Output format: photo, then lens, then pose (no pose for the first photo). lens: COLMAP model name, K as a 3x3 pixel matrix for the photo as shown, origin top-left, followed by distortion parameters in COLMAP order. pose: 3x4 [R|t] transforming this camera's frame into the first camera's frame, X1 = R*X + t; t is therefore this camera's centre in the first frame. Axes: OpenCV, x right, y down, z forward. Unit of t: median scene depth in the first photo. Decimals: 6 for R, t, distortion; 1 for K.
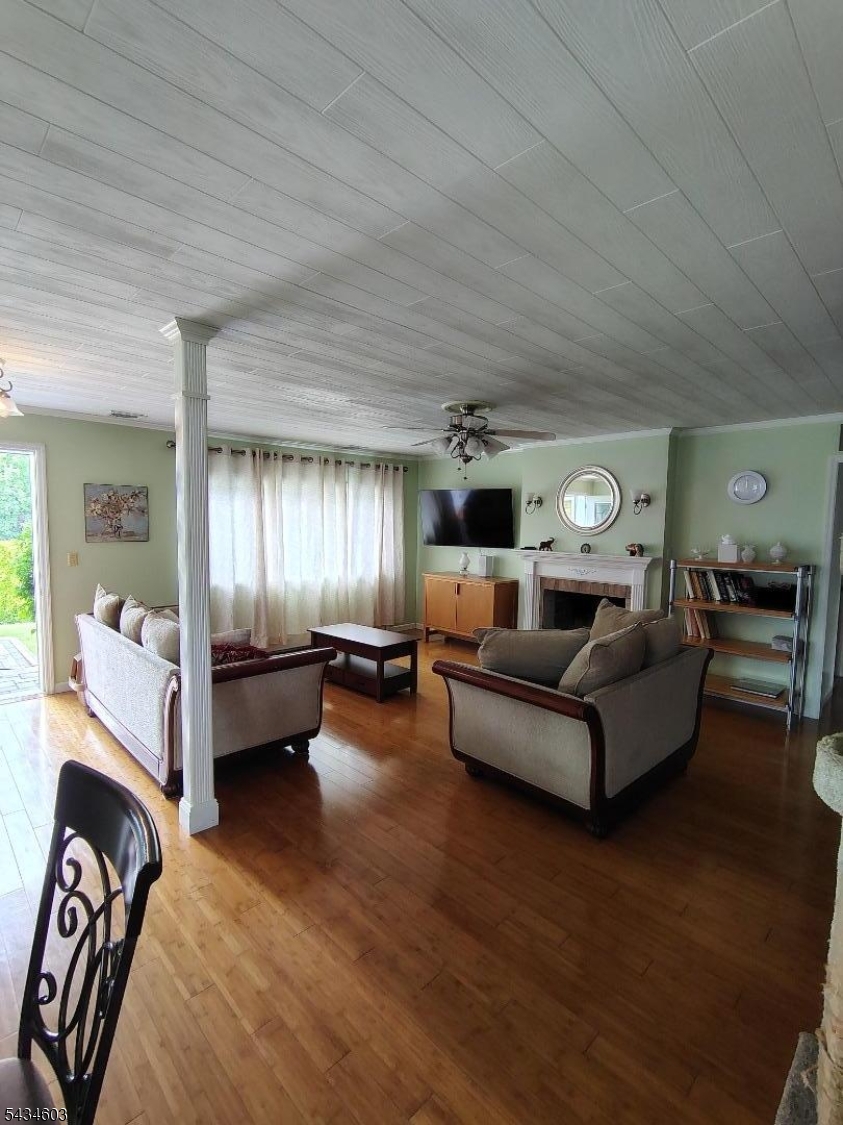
lens RADIAL K [[517.7, 0, 421.6], [0, 517.7, 565.2], [0, 0, 1]] dist [0.000485, 0.000062]
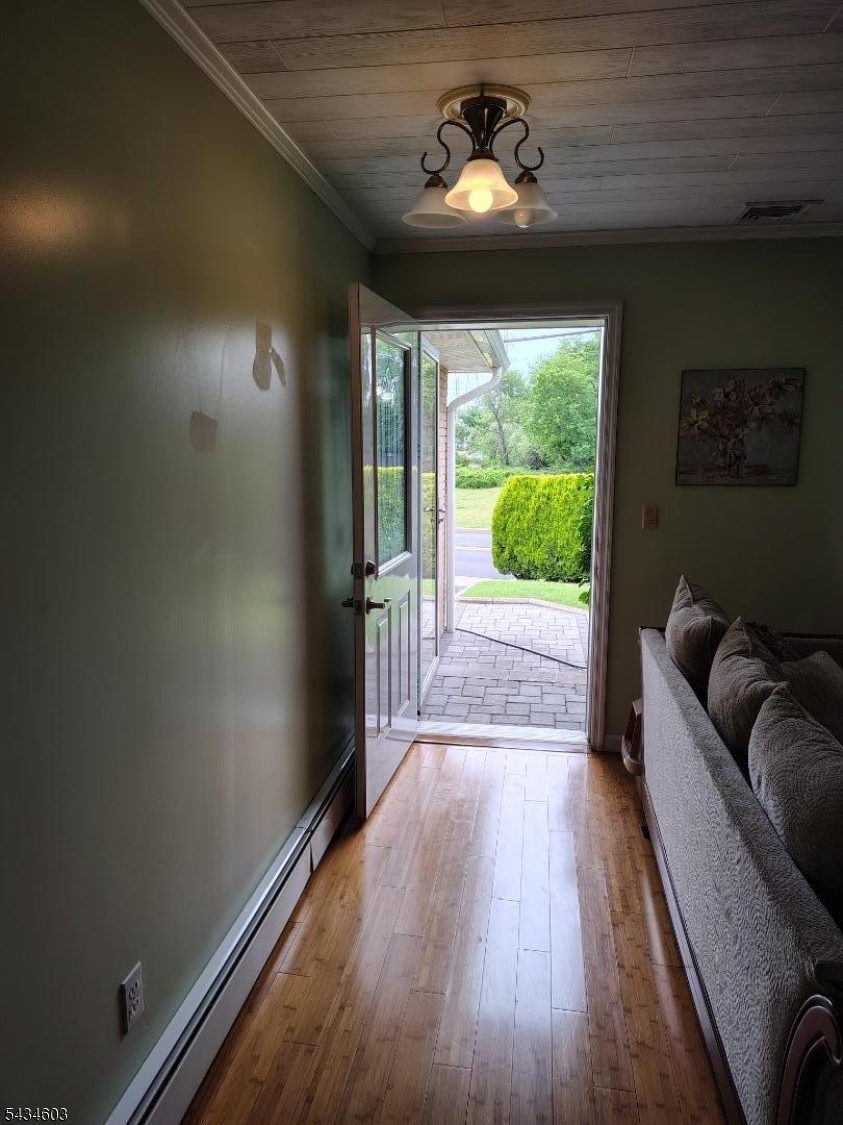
lens RADIAL K [[778.2, 0, 420.6], [0, 778.2, 566.1], [0, 0, 1]] dist [0.049005, 0.001564]
pose [[0.600075, 0.115504, -0.791561, -0.191132], [-0.061829, 0.993258, 0.098063, -0.028728], [0.797551, -0.009903, 0.603170, 0.361022]]
